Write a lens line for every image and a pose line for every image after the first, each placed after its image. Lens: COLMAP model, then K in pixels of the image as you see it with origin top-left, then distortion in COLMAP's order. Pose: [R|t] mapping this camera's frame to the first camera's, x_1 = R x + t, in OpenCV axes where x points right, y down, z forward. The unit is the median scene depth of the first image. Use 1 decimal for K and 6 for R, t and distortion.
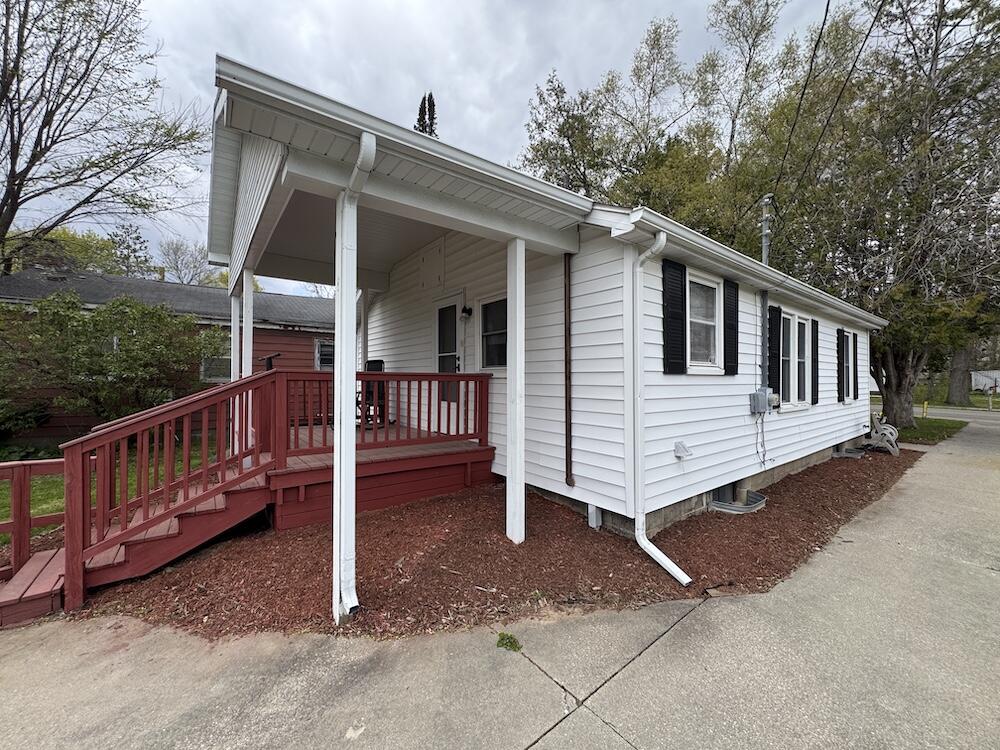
lens RADIAL K [[398.0, 0, 501.7], [0, 398.0, 374.2], [0, 0, 1]] dist [-0.003542, 0.000512]
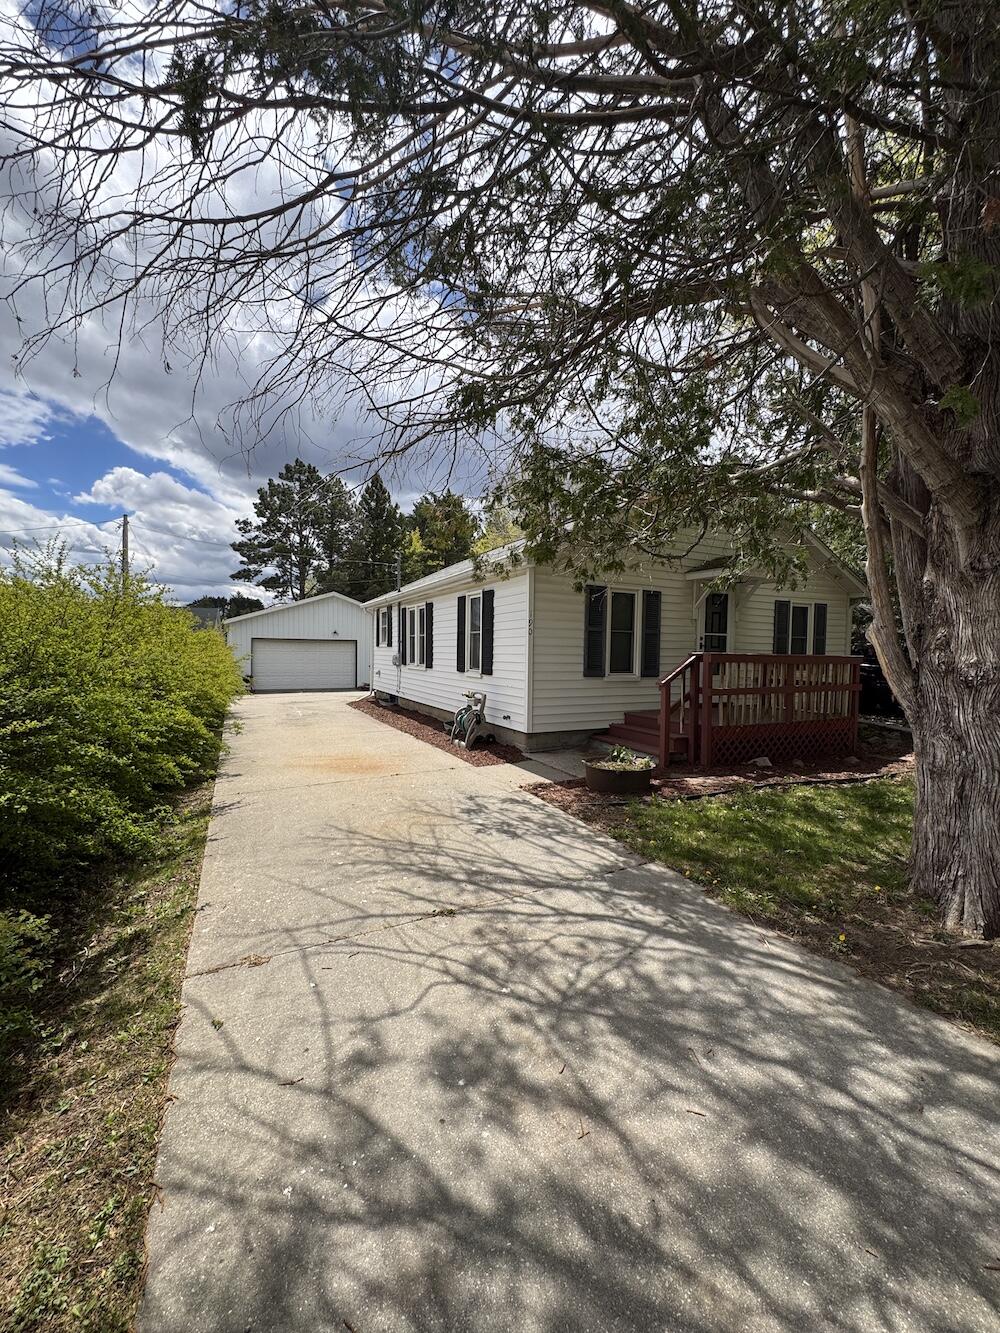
lens RADIAL K [[530.5, 0, 495.5], [0, 530.5, 667.7], [0, 0, 1]] dist [-0.003542, 0.000512]
pose [[-0.197946, 0.025590, -0.979879, 2.811514], [0.001609, 0.999666, 0.025782, 0.036840], [0.980212, 0.003527, -0.197921, 1.790017]]
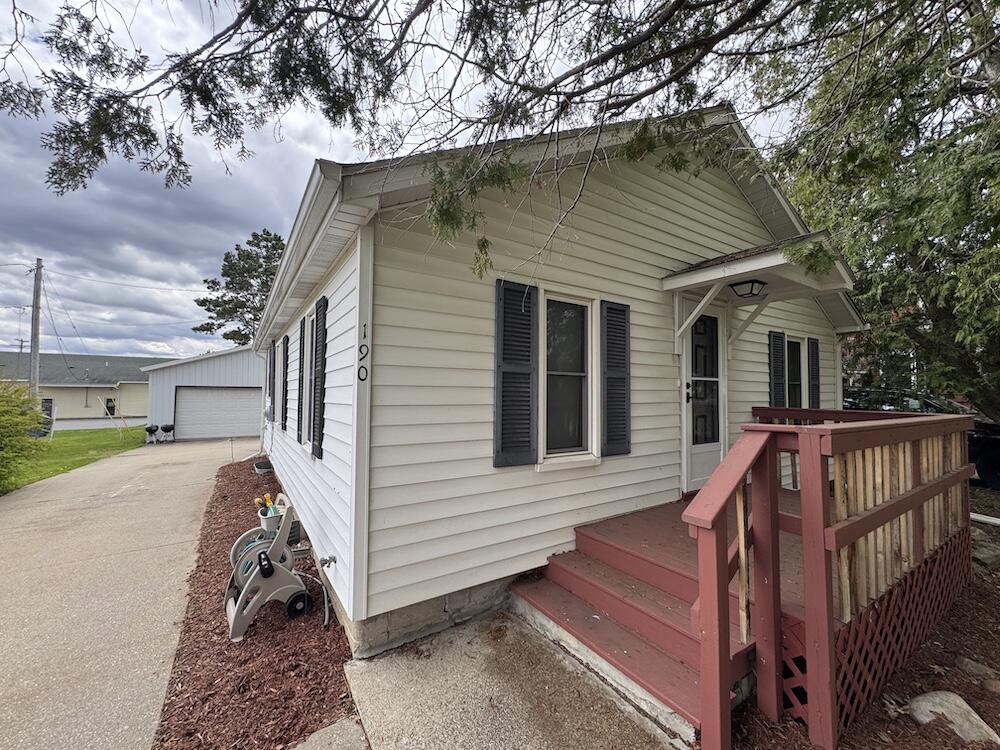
lens RADIAL K [[398.0, 0, 497.5], [0, 398.0, 378.3], [0, 0, 1]] dist [-0.003542, 0.000512]
pose [[-0.081752, -0.041447, -0.995791, 1.888088], [0.011408, 0.999031, -0.042518, 0.005177], [0.996587, -0.014836, -0.081200, 1.788201]]
